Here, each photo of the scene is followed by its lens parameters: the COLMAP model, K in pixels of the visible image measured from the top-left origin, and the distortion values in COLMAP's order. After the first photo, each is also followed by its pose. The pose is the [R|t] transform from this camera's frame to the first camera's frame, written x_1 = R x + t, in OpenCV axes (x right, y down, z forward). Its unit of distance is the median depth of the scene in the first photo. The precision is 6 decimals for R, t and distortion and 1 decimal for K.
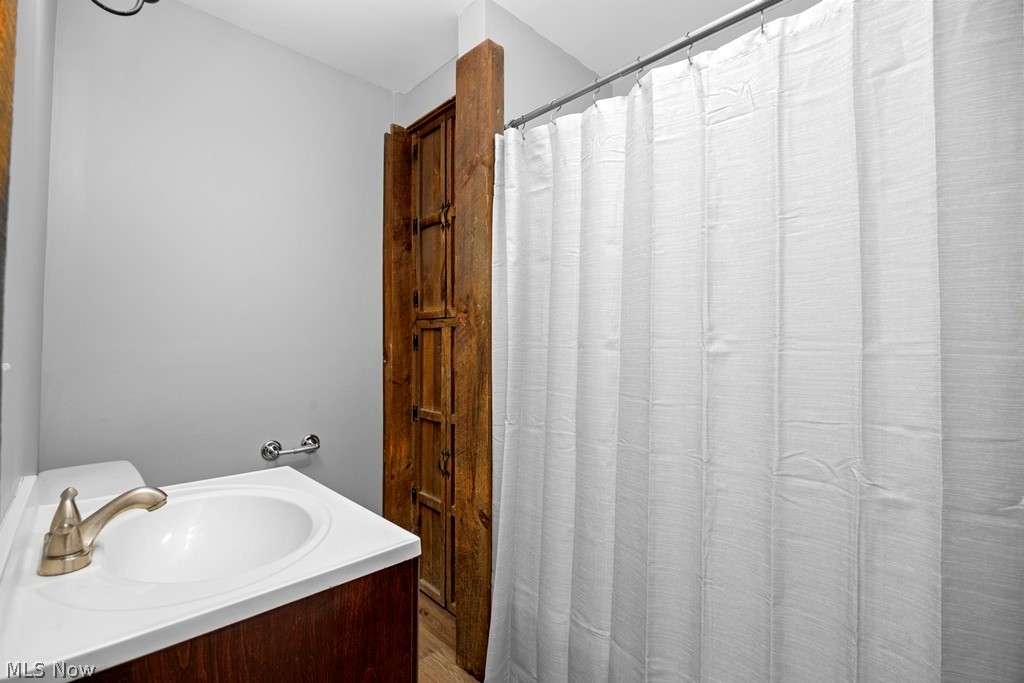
lens RADIAL K [[452.8, 0, 512.2], [0, 452.8, 344.0], [0, 0, 1]] dist [-0.001154, 0.000296]
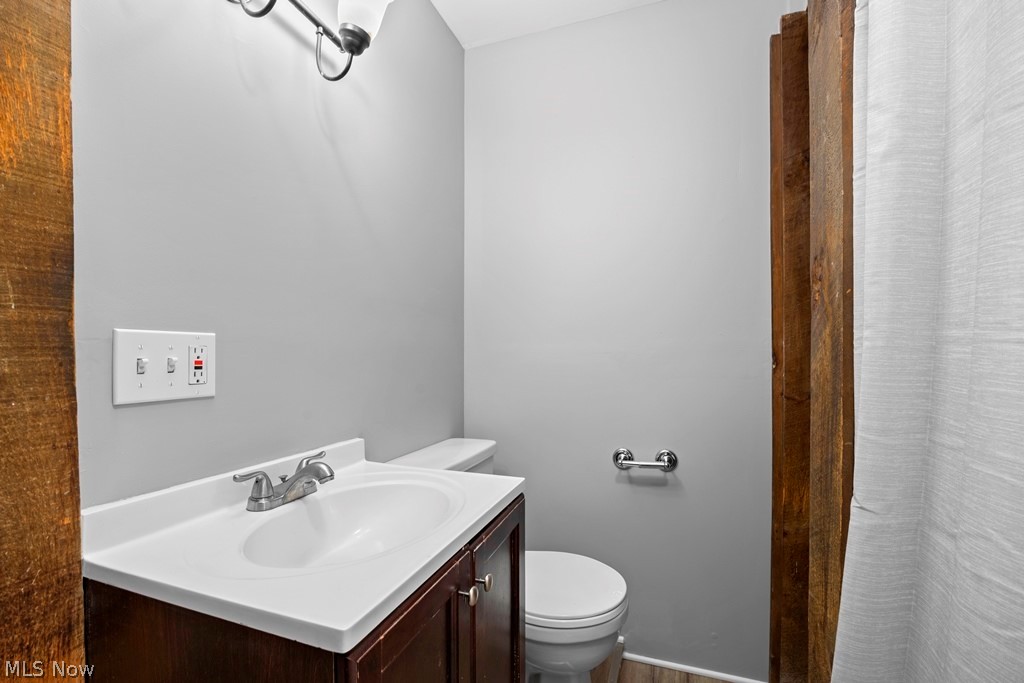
lens RADIAL K [[452.8, 0, 501.8], [0, 452.8, 356.8], [0, 0, 1]] dist [-0.001154, 0.000296]
pose [[0.427575, 0.009074, -0.903934, 0.172678], [0.014624, 0.999749, 0.016953, 0.005323], [0.903862, -0.020468, 0.427335, 0.319670]]
